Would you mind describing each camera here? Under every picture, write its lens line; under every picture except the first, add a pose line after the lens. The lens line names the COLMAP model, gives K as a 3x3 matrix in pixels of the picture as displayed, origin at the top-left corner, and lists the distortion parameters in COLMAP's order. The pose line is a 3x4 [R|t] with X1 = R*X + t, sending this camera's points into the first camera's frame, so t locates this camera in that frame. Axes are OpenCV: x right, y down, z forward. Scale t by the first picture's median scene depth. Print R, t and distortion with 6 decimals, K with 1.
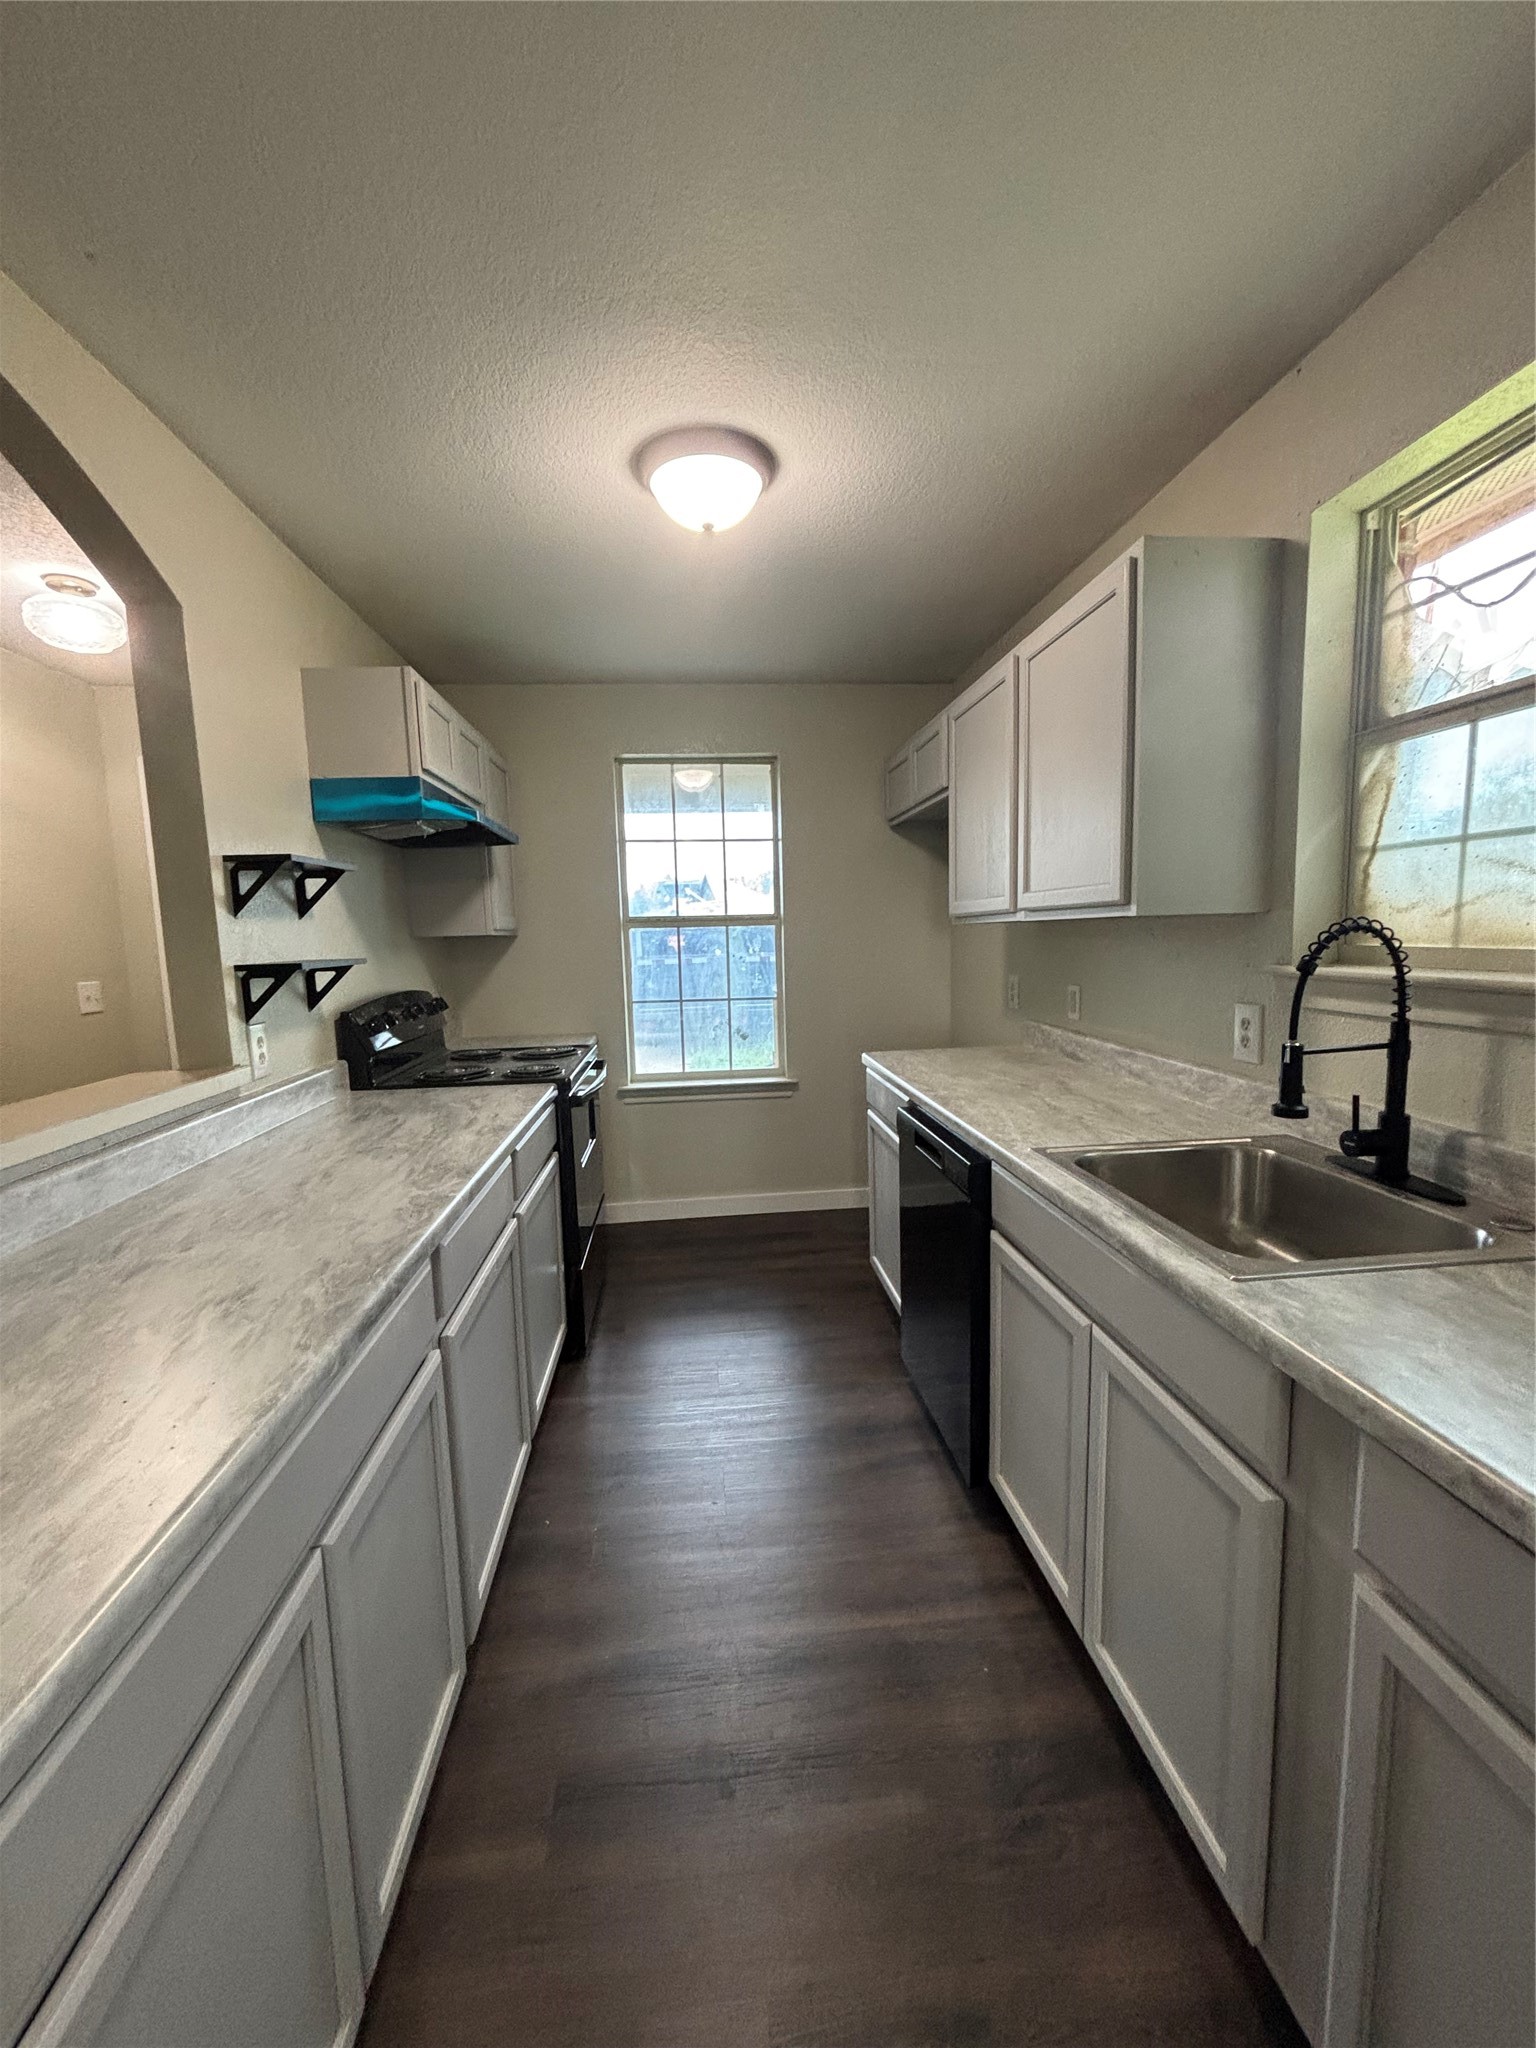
lens RADIAL K [[789.5, 0, 768.0], [0, 789.5, 1024.0], [0, 0, 1]] dist [-0.001540, -0.000140]
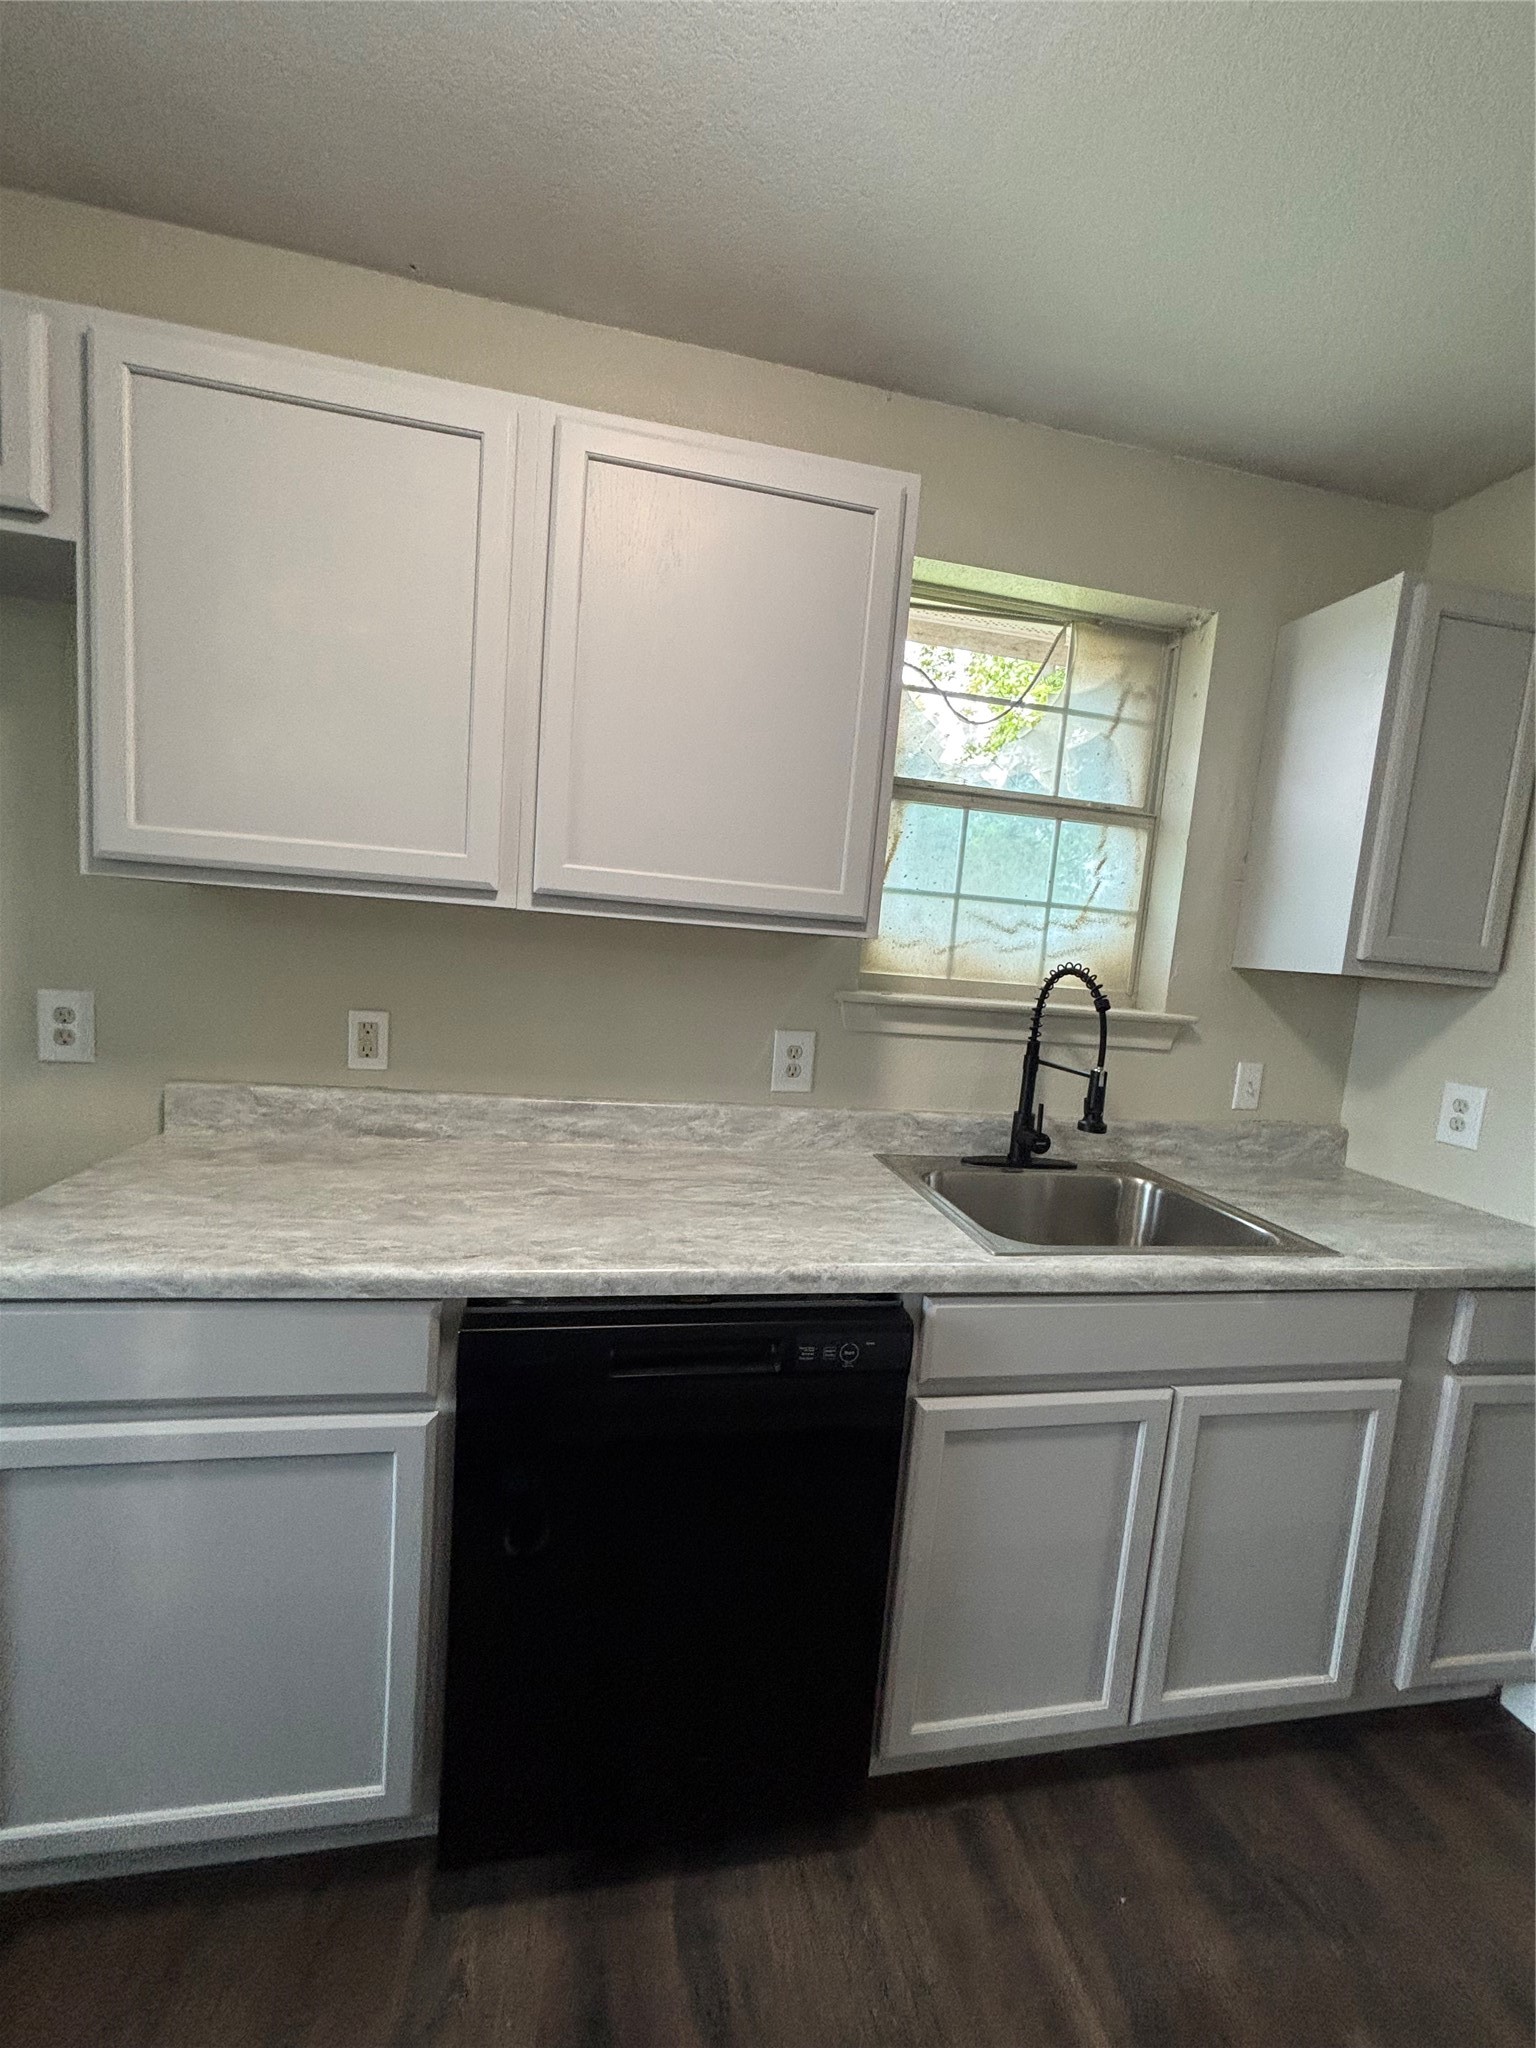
lens RADIAL K [[835.3, 0, 771.5], [0, 835.3, 1029.5], [0, 0, 1]] dist [0.001027, -0.000102]
pose [[-0.101599, -0.107296, 0.989022, -0.506821], [0.032618, 0.993273, 0.111108, -0.187698], [-0.994291, 0.043548, -0.097416, 1.514492]]
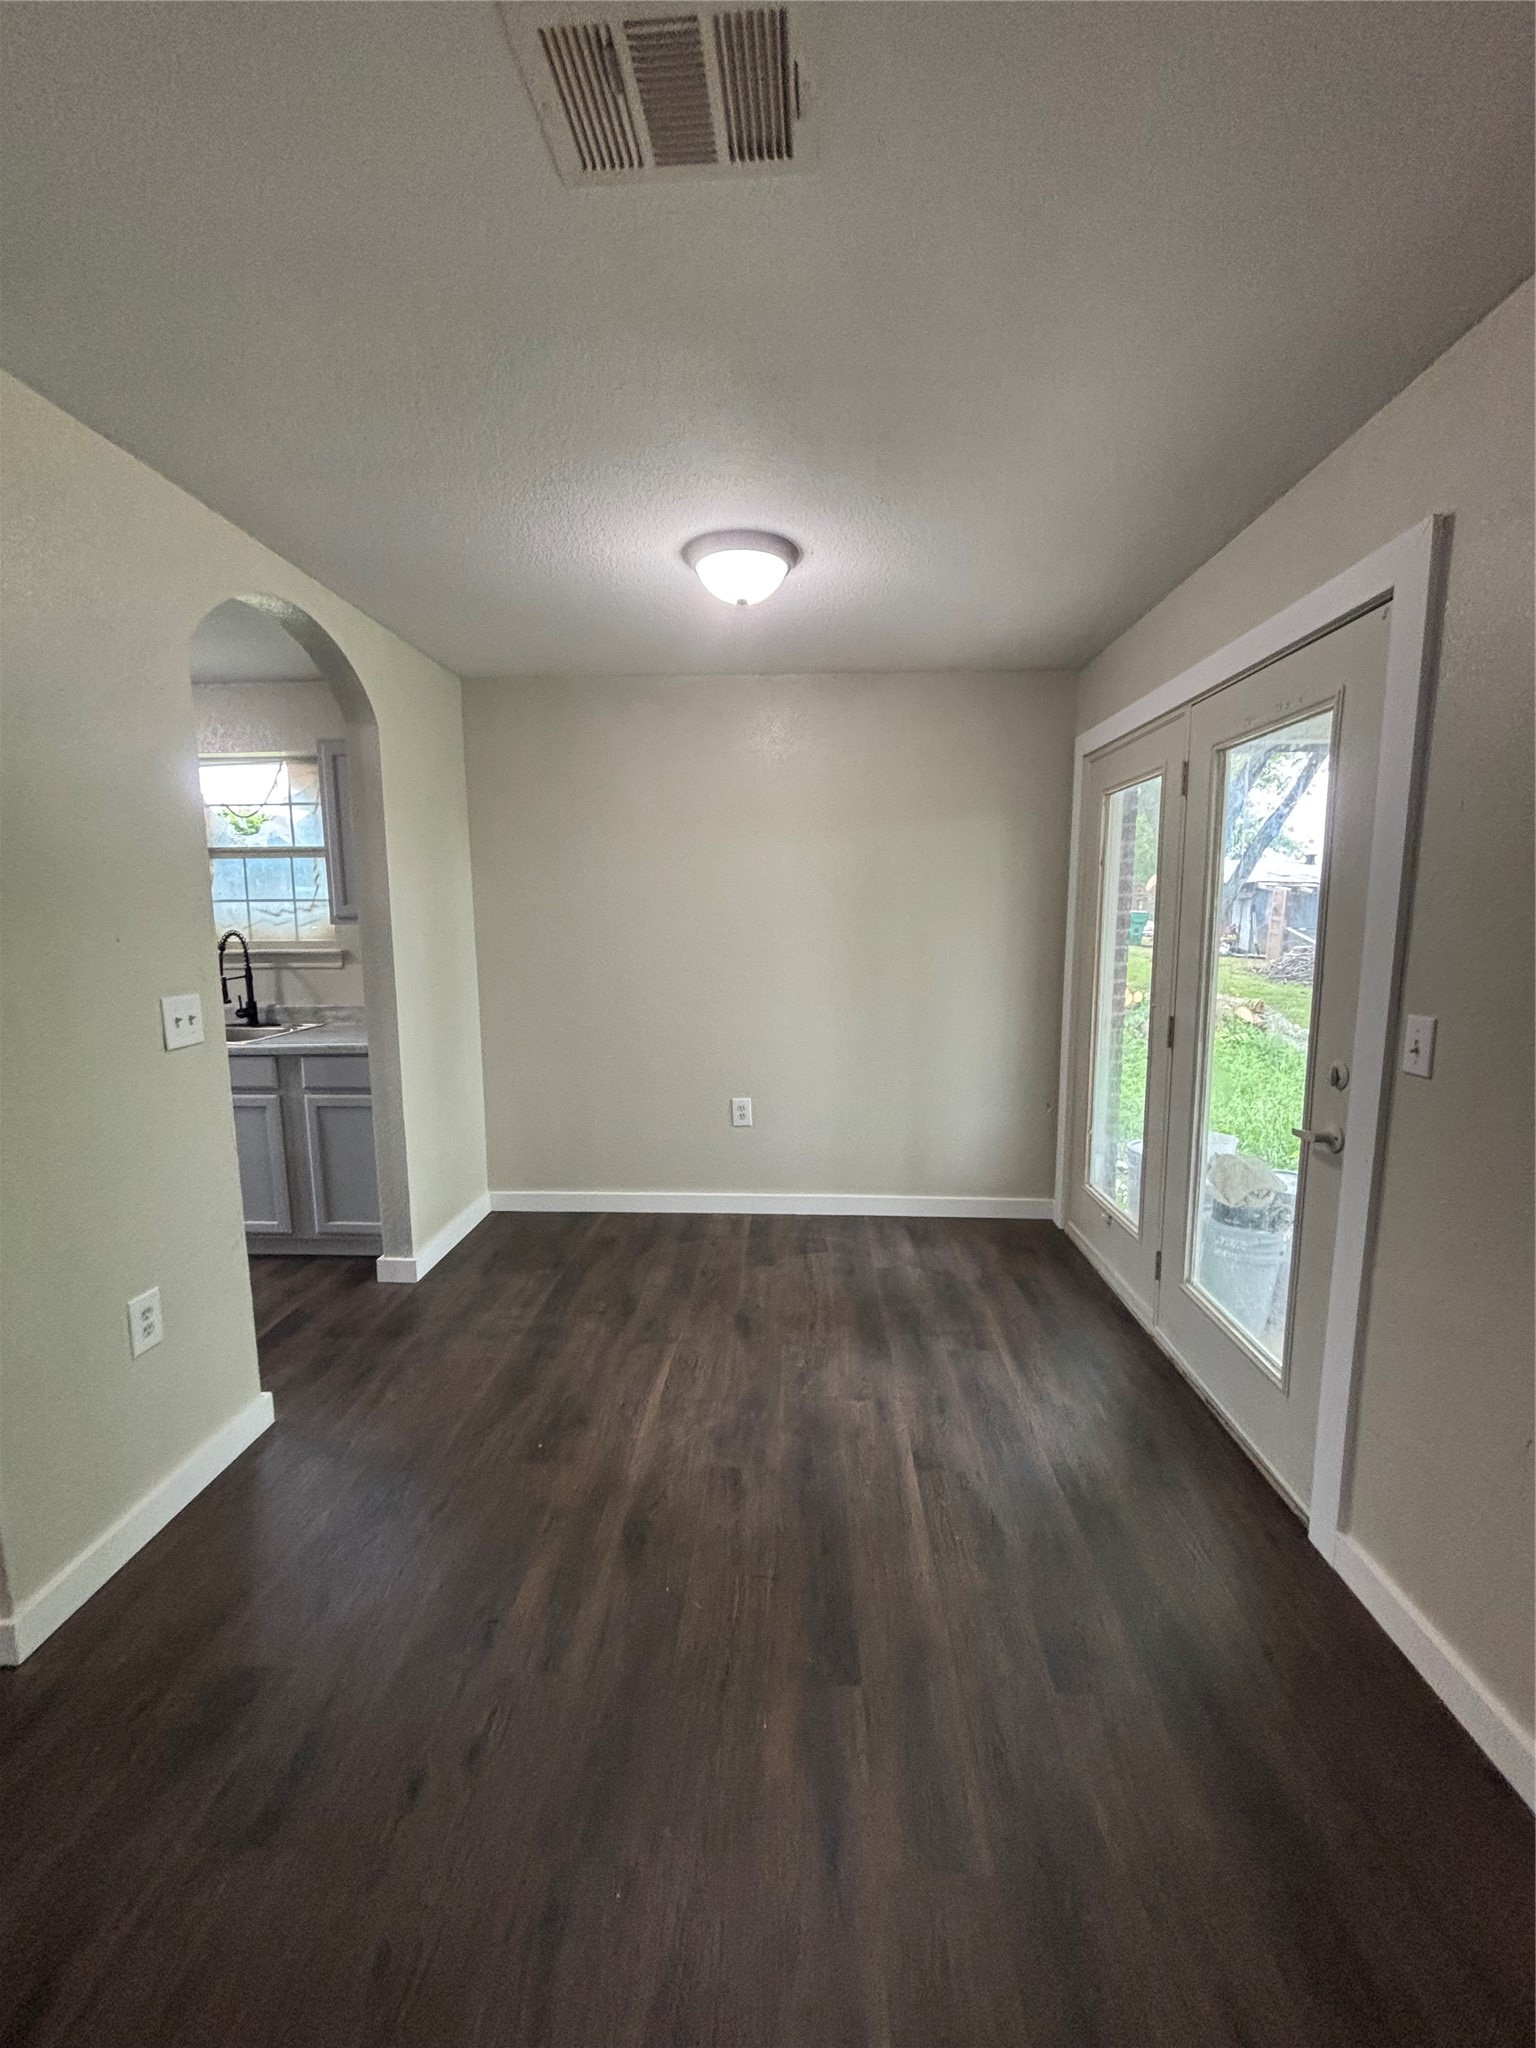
lens RADIAL K [[834.9, 0, 807.3], [0, 834.9, 1012.4], [0, 0, 1]] dist [0.000404, 0.000025]
pose [[0.102005, -0.121427, 0.987345, -1.893249], [0.116513, 0.987149, 0.109366, 0.057776], [-0.987937, 0.103883, 0.114842, -1.253645]]
